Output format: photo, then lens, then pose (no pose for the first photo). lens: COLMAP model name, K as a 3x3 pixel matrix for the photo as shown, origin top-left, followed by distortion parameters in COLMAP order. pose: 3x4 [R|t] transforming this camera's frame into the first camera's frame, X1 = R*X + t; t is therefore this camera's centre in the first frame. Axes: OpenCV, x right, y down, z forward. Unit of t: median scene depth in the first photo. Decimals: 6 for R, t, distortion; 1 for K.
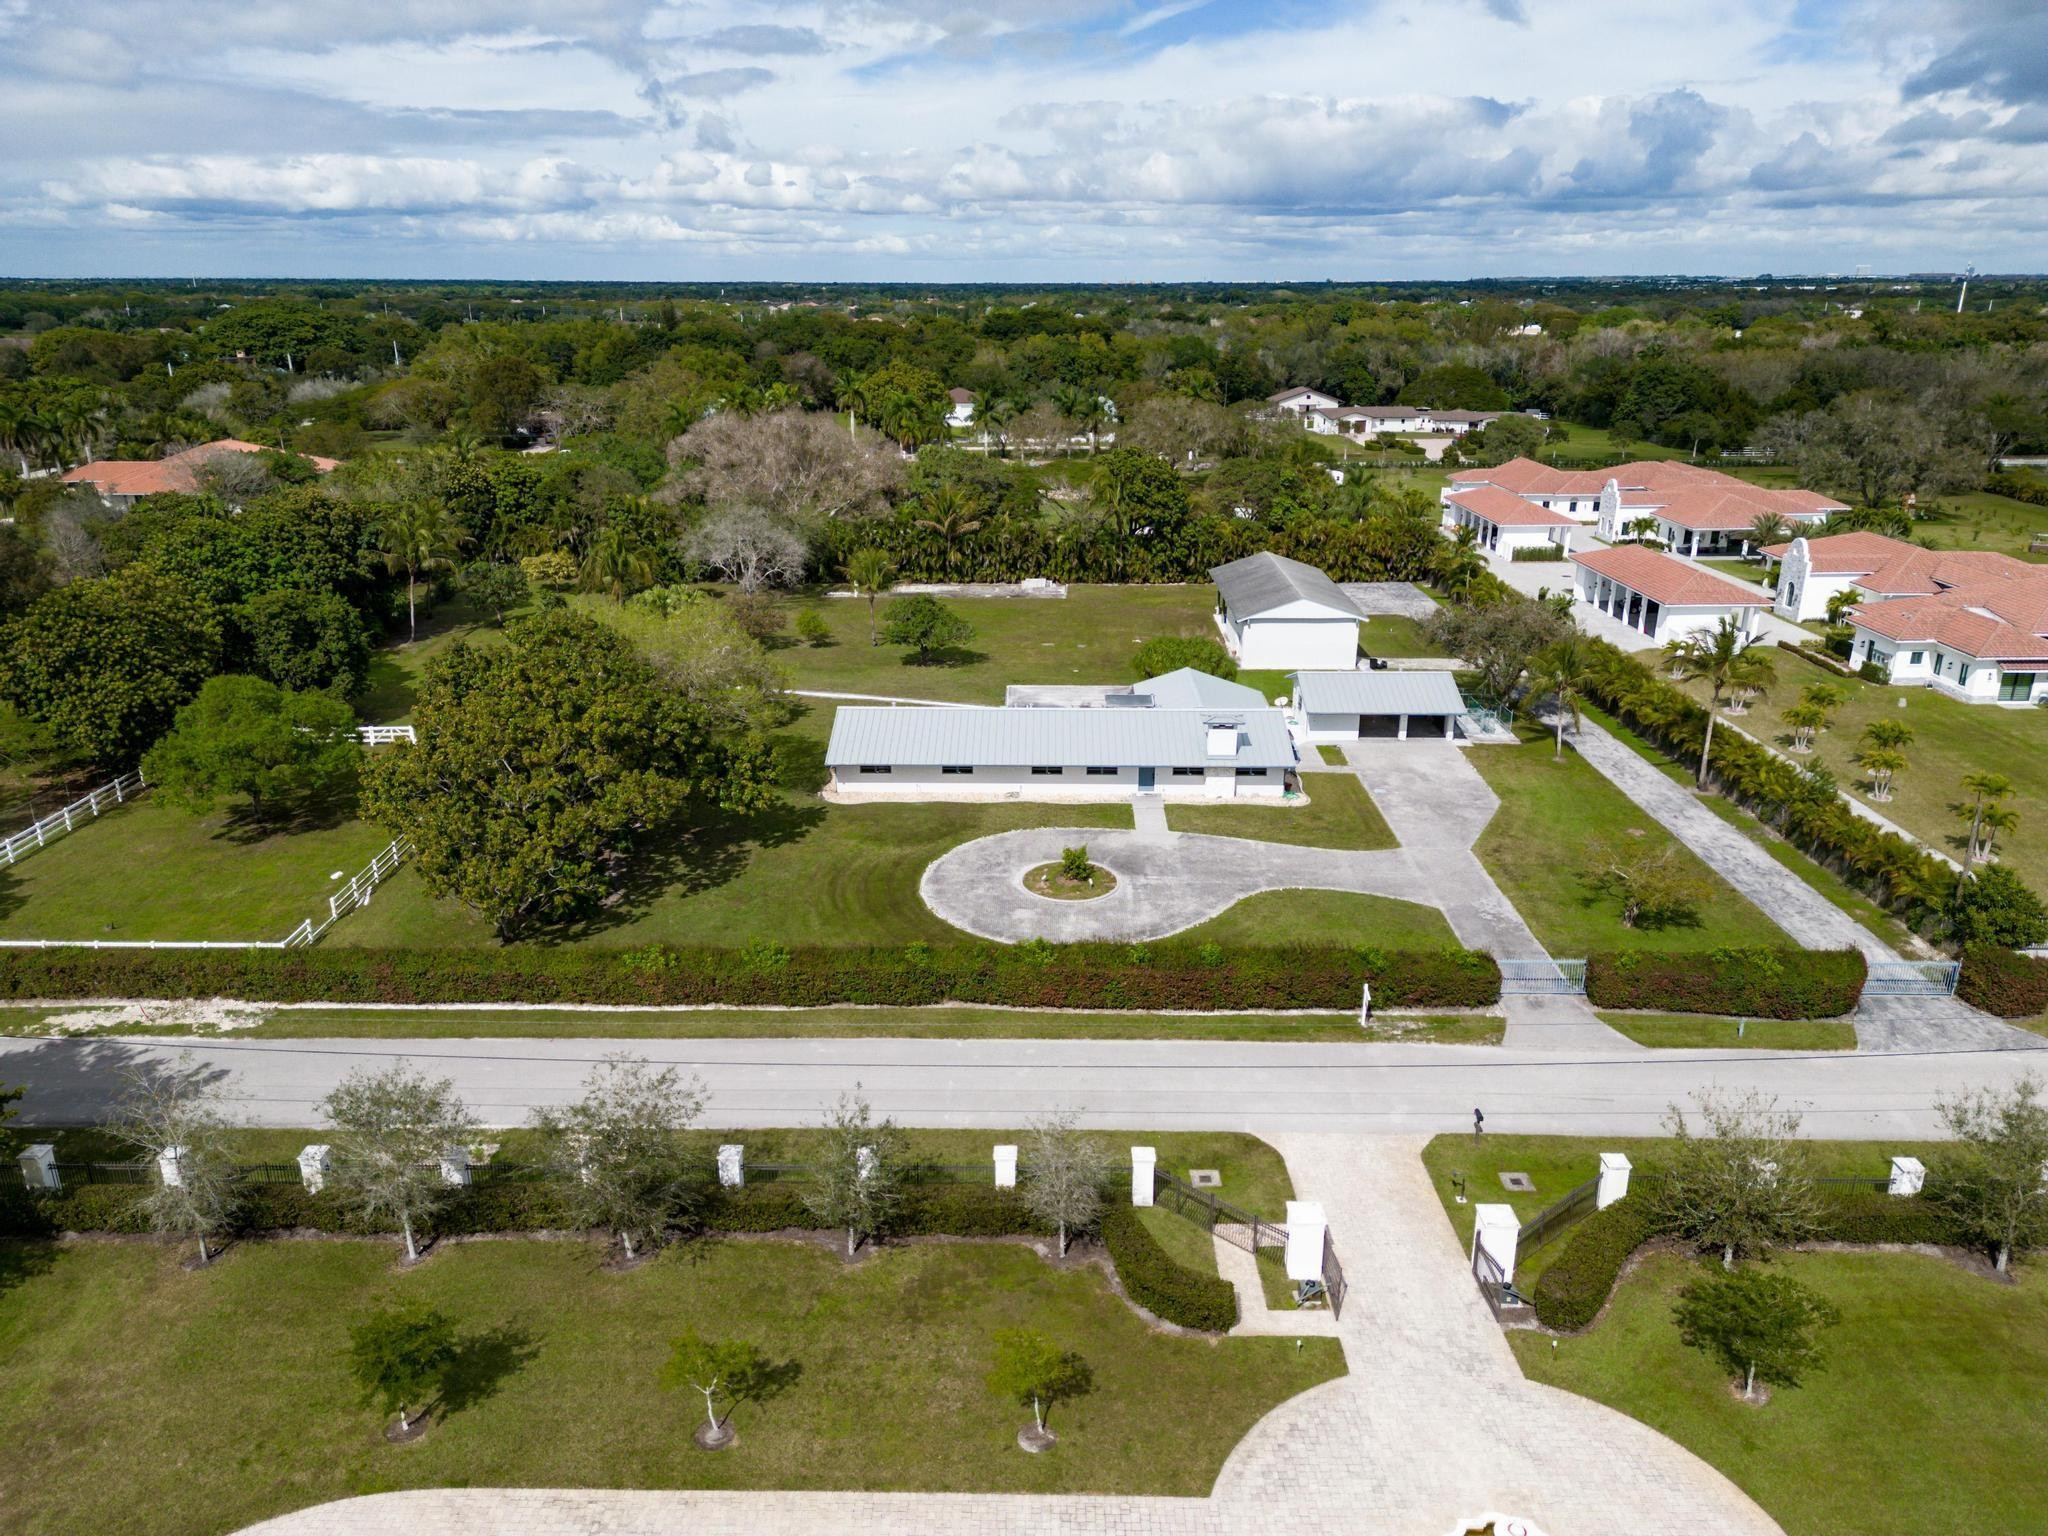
lens RADIAL K [[1424.3, 0, 1022.0], [0, 1424.3, 770.8], [0, 0, 1]] dist [0.081979, -0.080906]
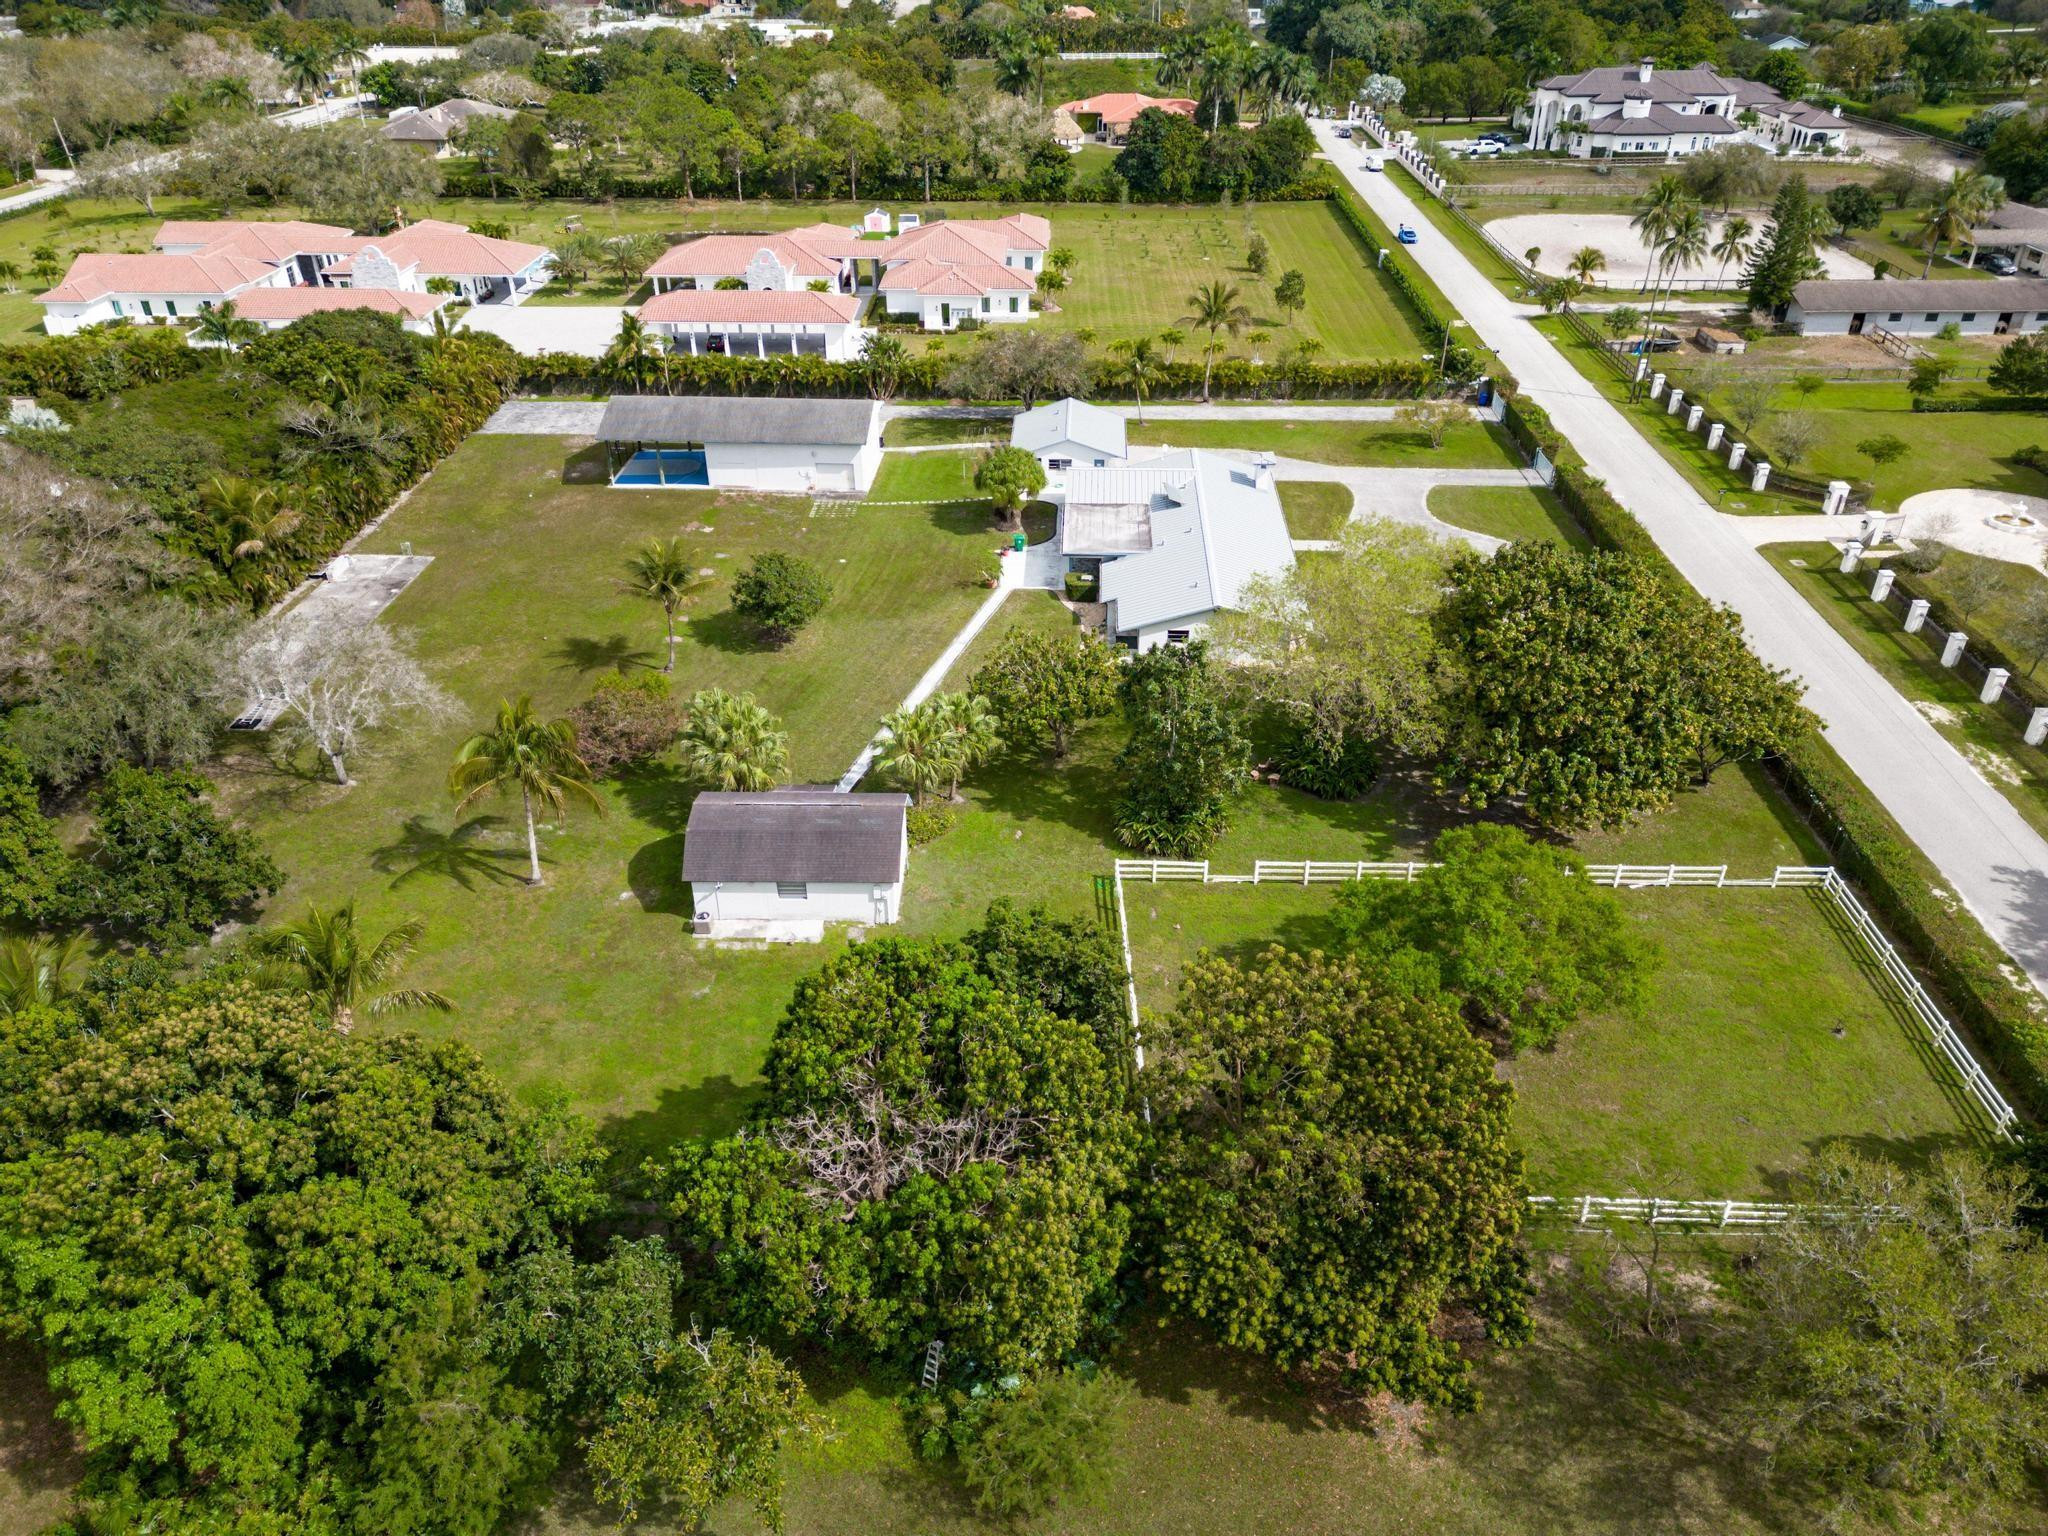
lens RADIAL K [[1424.3, 0, 1022.0], [0, 1424.3, 770.8], [0, 0, 1]] dist [0.081979, -0.080906]
pose [[0.025373, -0.525471, 0.850433, -0.614316], [0.324536, 0.808961, 0.490163, -0.285128], [-0.945533, 0.263559, 0.191059, 0.595252]]
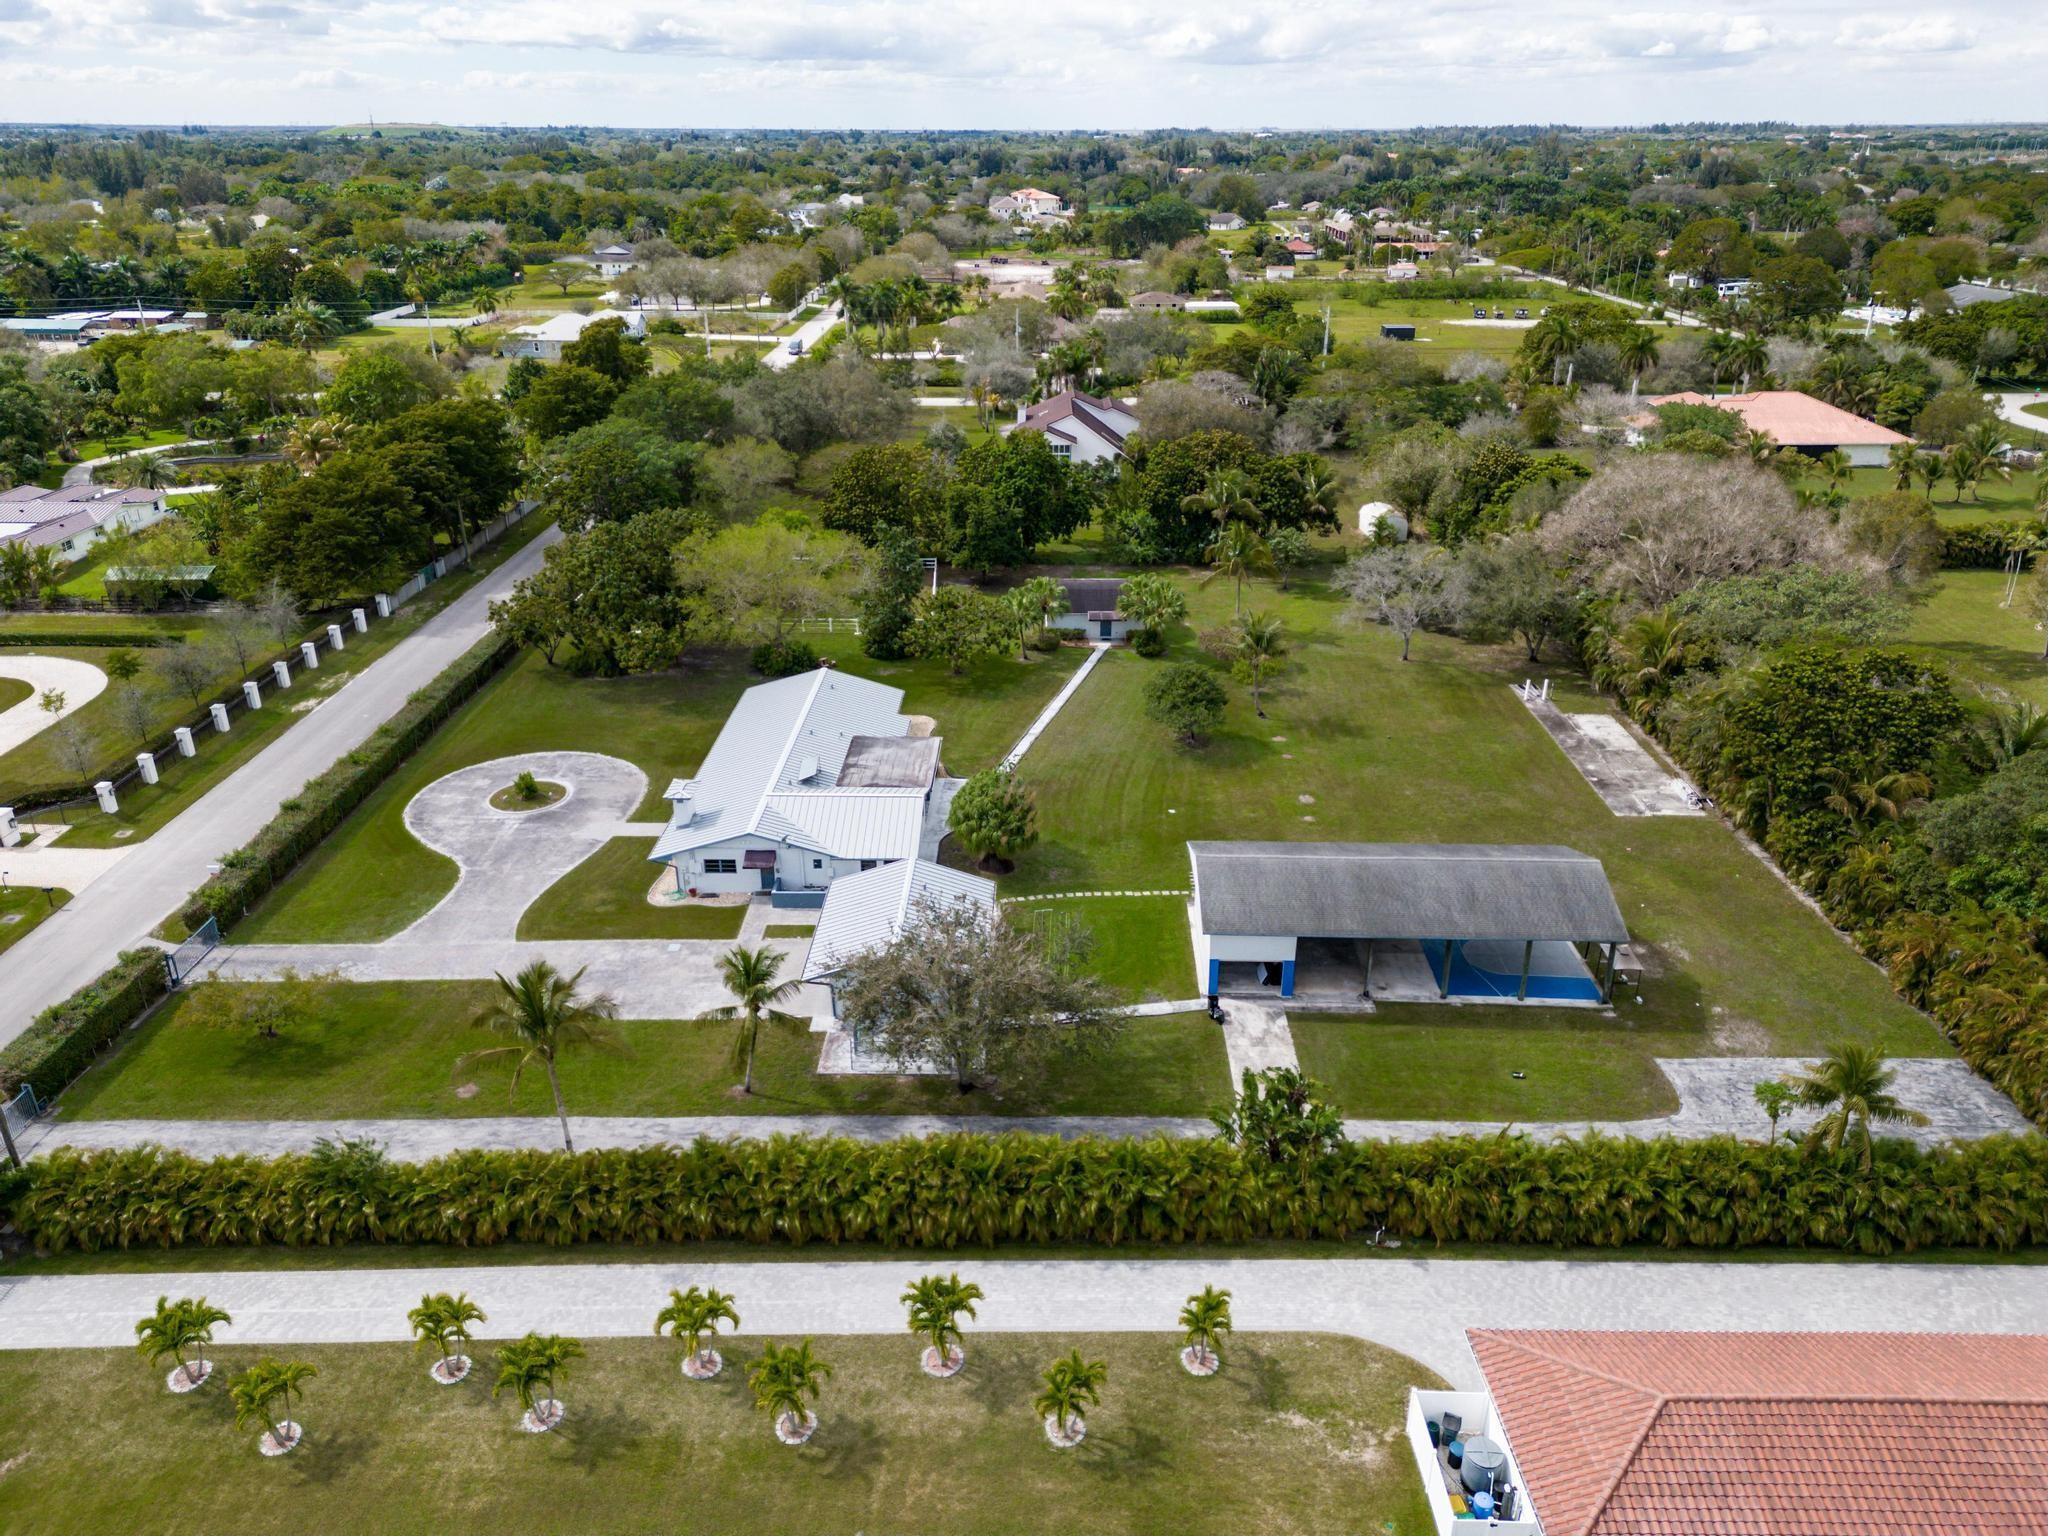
lens RADIAL K [[1424.3, 0, 1022.0], [0, 1424.3, 770.8], [0, 0, 1]] dist [0.081979, -0.080906]
pose [[-0.005748, 0.408374, -0.912797, 0.612283], [-0.322499, 0.863281, 0.388252, -0.300053], [0.946552, 0.296608, 0.126738, 0.632286]]
